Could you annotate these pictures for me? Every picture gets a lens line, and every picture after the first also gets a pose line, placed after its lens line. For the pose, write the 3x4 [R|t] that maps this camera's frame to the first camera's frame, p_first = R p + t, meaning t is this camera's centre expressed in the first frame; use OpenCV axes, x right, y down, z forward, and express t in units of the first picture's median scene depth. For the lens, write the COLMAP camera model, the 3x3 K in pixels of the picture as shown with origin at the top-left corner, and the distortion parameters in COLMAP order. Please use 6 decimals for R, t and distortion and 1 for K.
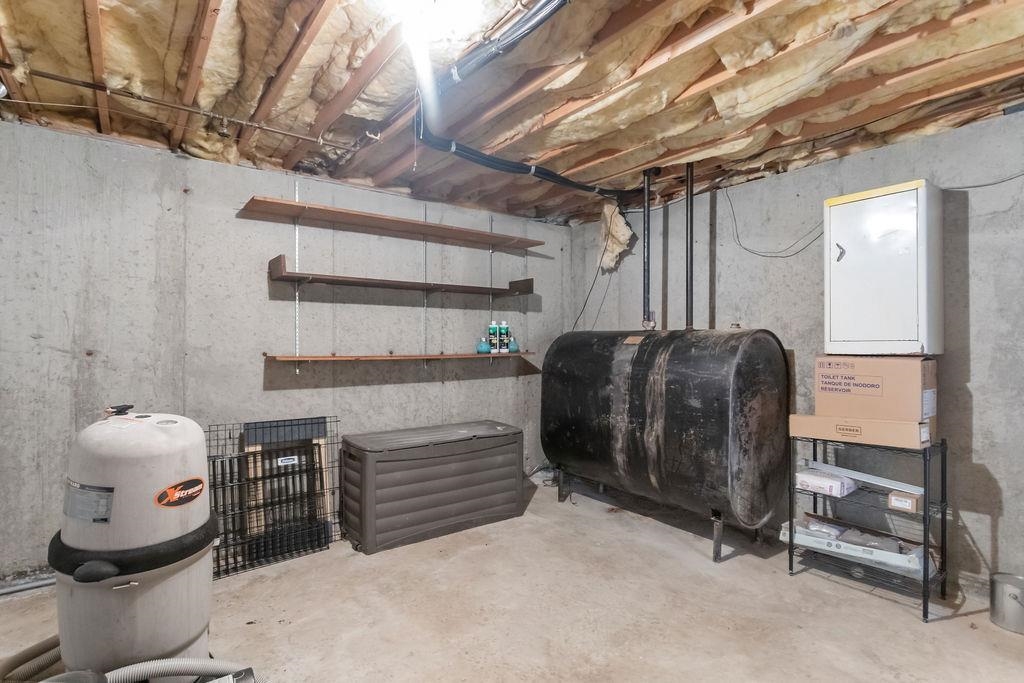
lens RADIAL K [[486.0, 0, 511.5], [0, 486.0, 345.3], [0, 0, 1]] dist [0.005959, -0.000628]
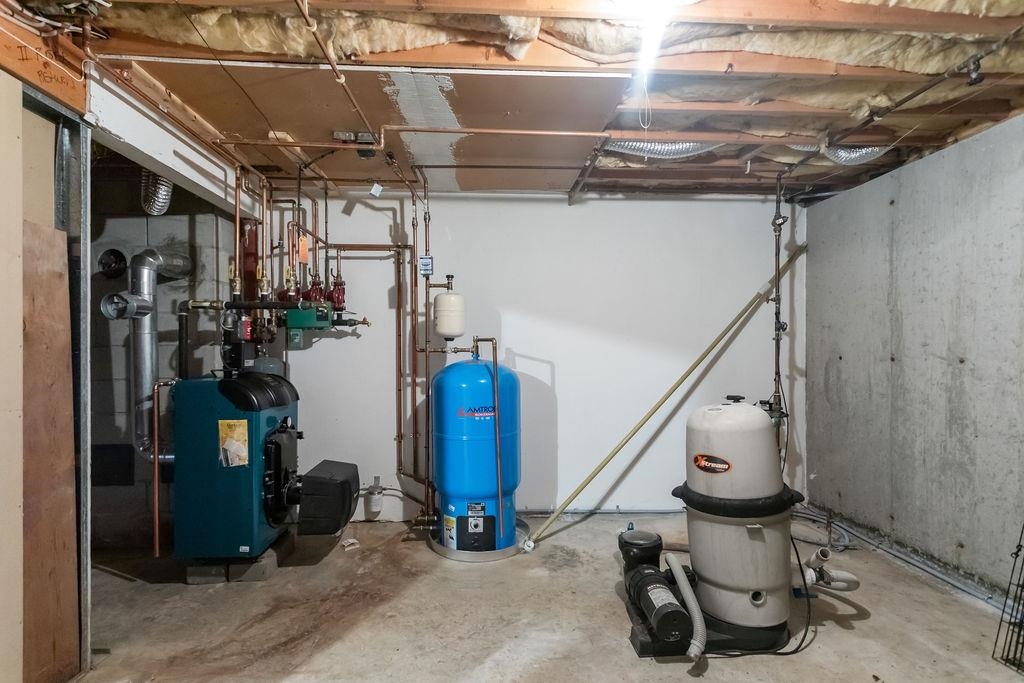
lens RADIAL K [[486.0, 0, 512.1], [0, 486.0, 346.6], [0, 0, 1]] dist [0.005959, -0.000628]
pose [[-0.563834, -0.001854, -0.825886, 0.459890], [-0.000386, 0.999998, -0.001981, -0.009913], [0.825888, -0.000798, -0.563833, 0.820960]]
